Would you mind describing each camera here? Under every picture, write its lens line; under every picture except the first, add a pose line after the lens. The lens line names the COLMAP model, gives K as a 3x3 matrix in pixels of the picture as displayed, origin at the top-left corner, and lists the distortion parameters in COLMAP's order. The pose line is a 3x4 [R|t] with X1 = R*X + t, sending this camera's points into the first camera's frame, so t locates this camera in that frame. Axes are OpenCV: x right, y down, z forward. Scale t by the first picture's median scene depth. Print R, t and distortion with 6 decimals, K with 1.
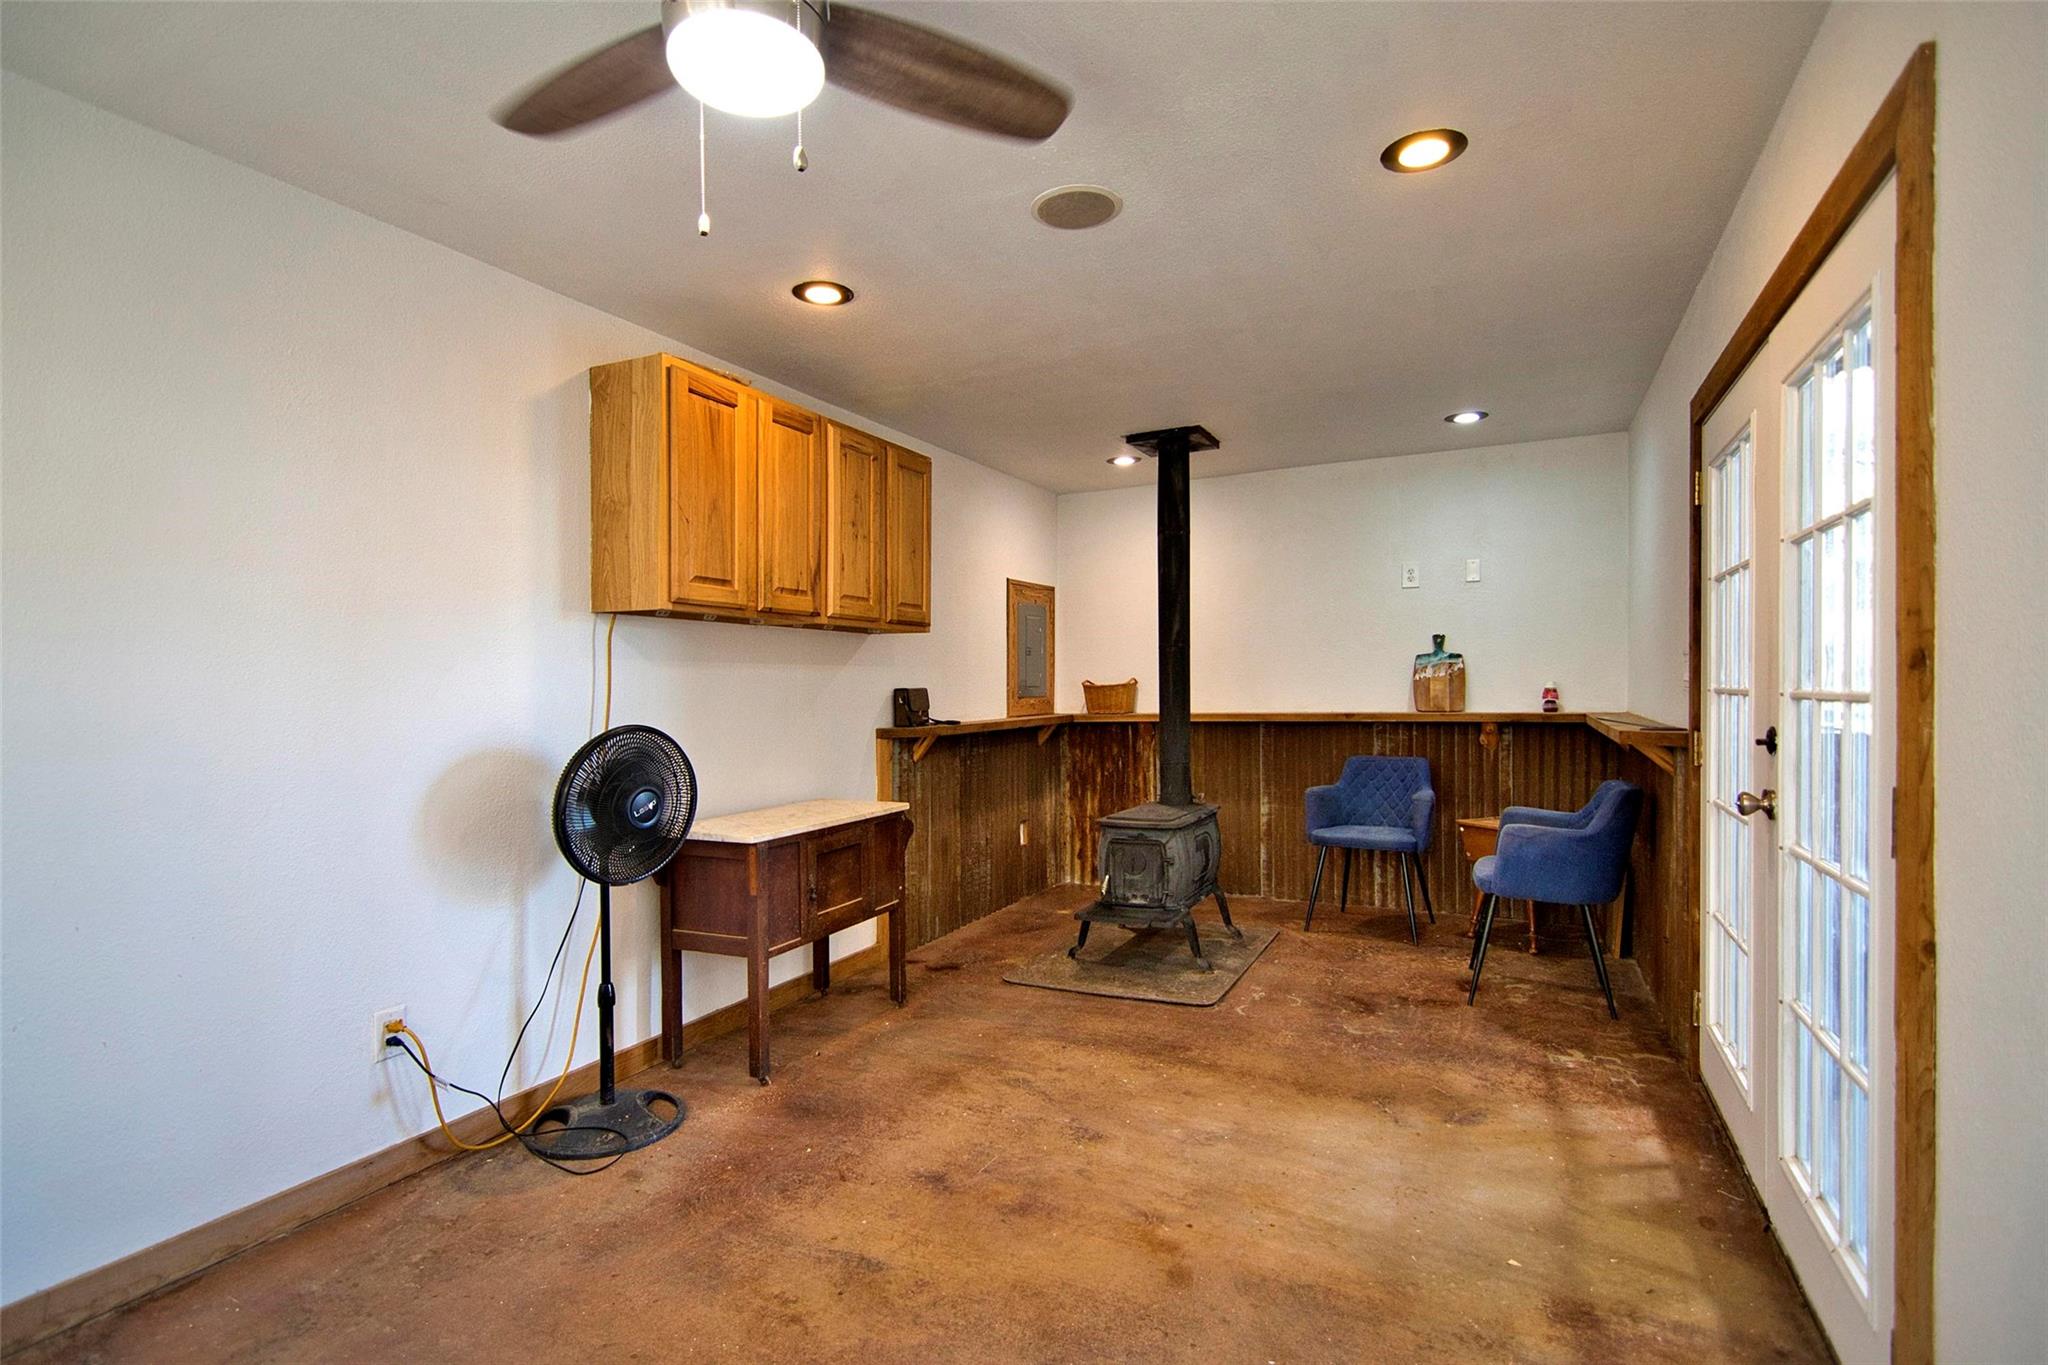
lens RADIAL K [[1031.7, 0, 1026.2], [0, 1031.7, 670.0], [0, 0, 1]] dist [-0.001342, -0.000644]
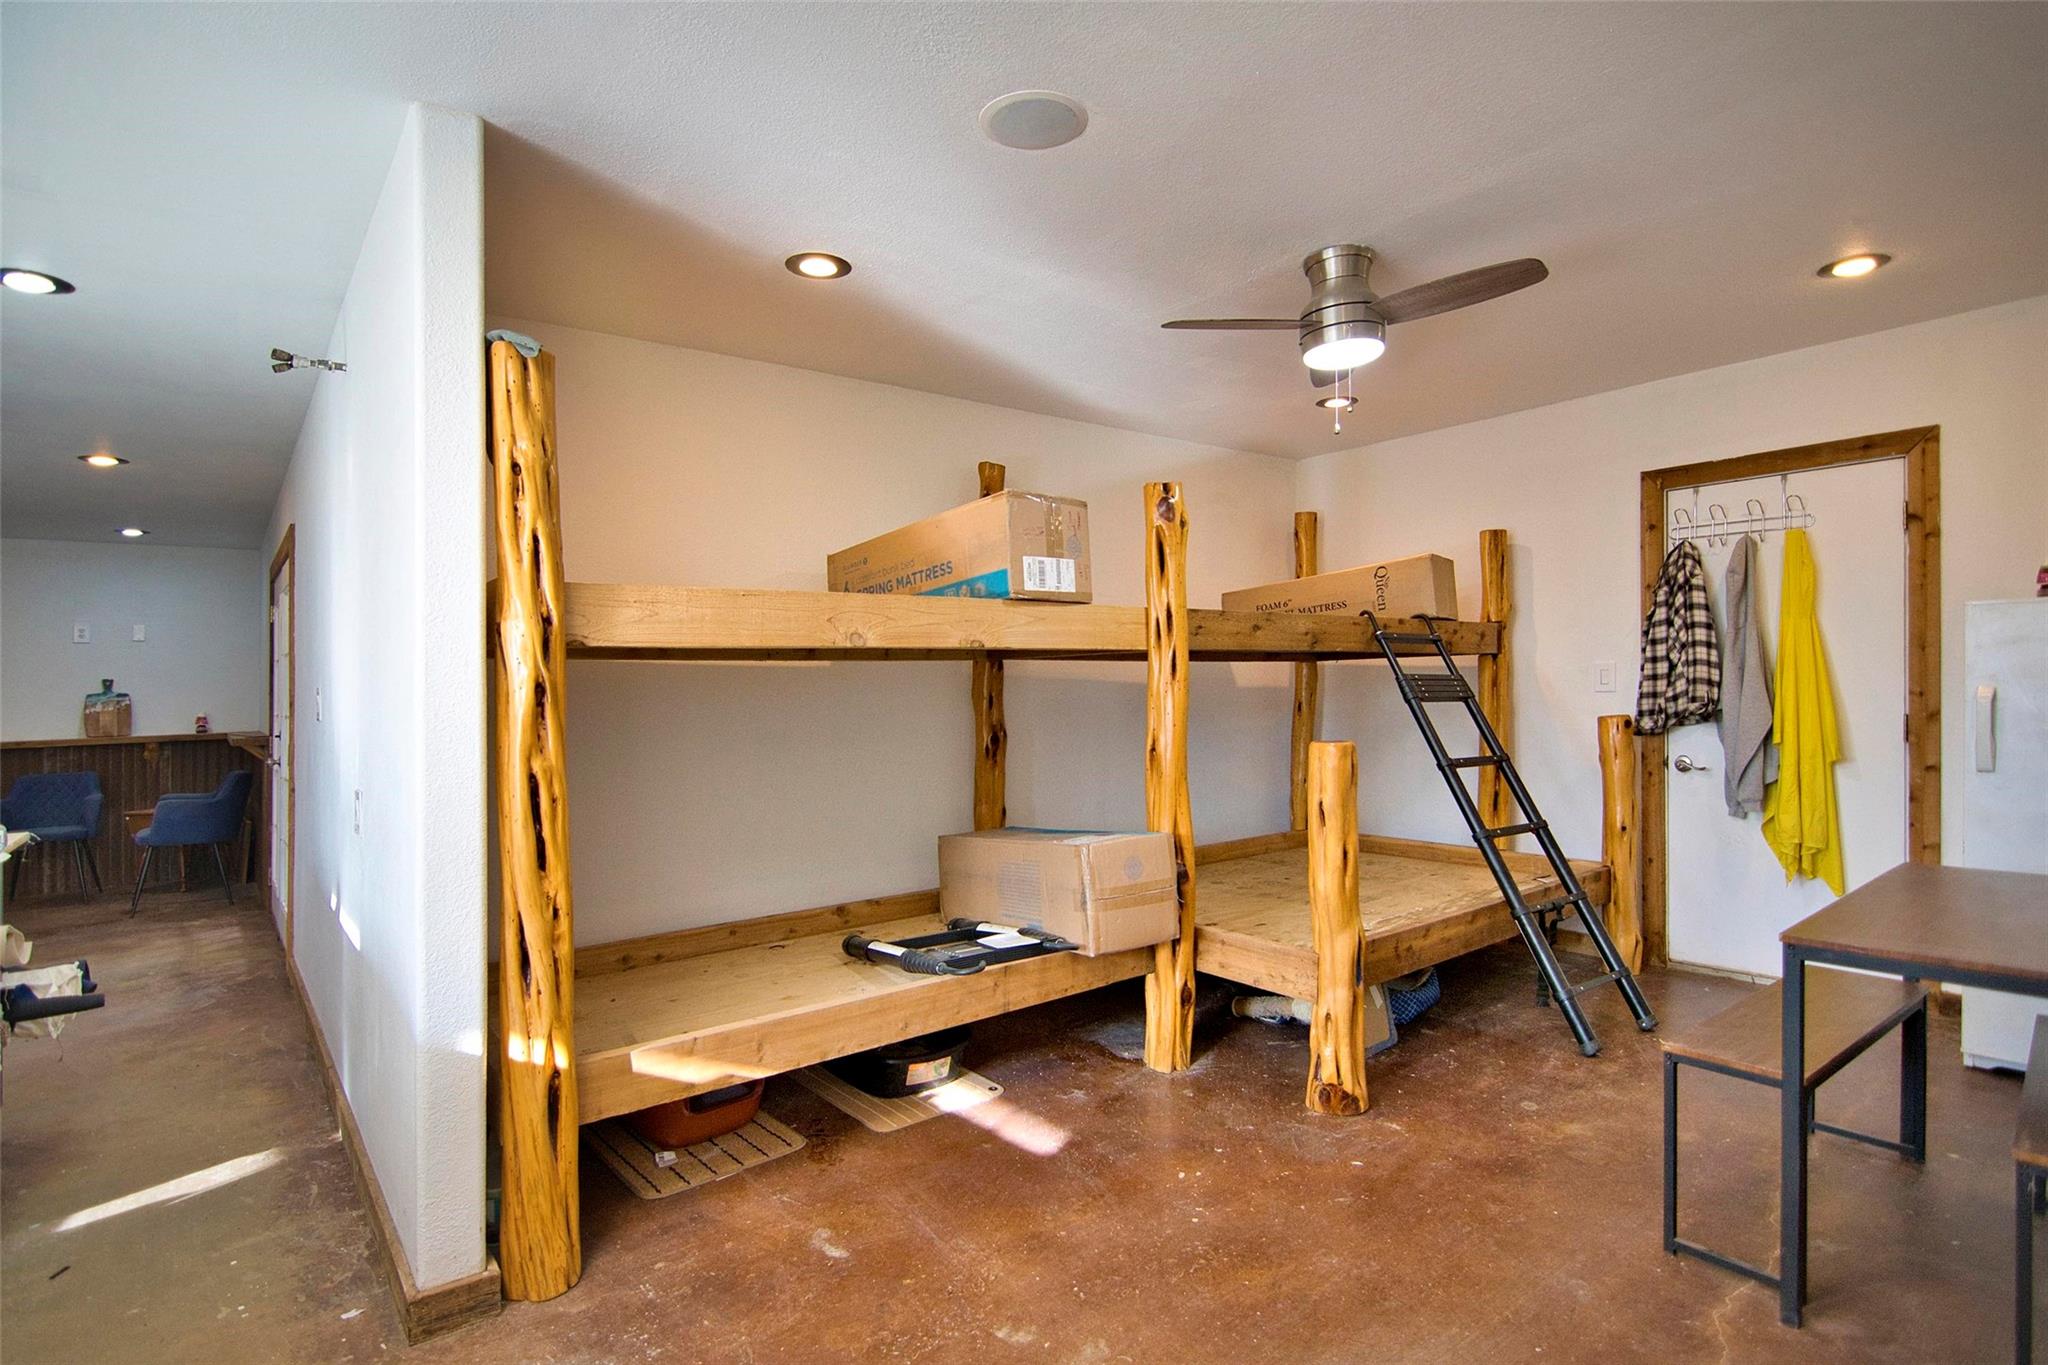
lens RADIAL K [[1031.7, 0, 1026.2], [0, 1031.7, 670.0], [0, 0, 1]] dist [-0.001342, -0.000644]
pose [[0.441934, 0.011073, 0.896979, -0.282994], [0.010472, 0.999792, -0.017502, -0.010770], [-0.896986, 0.017128, 0.441726, -0.685743]]
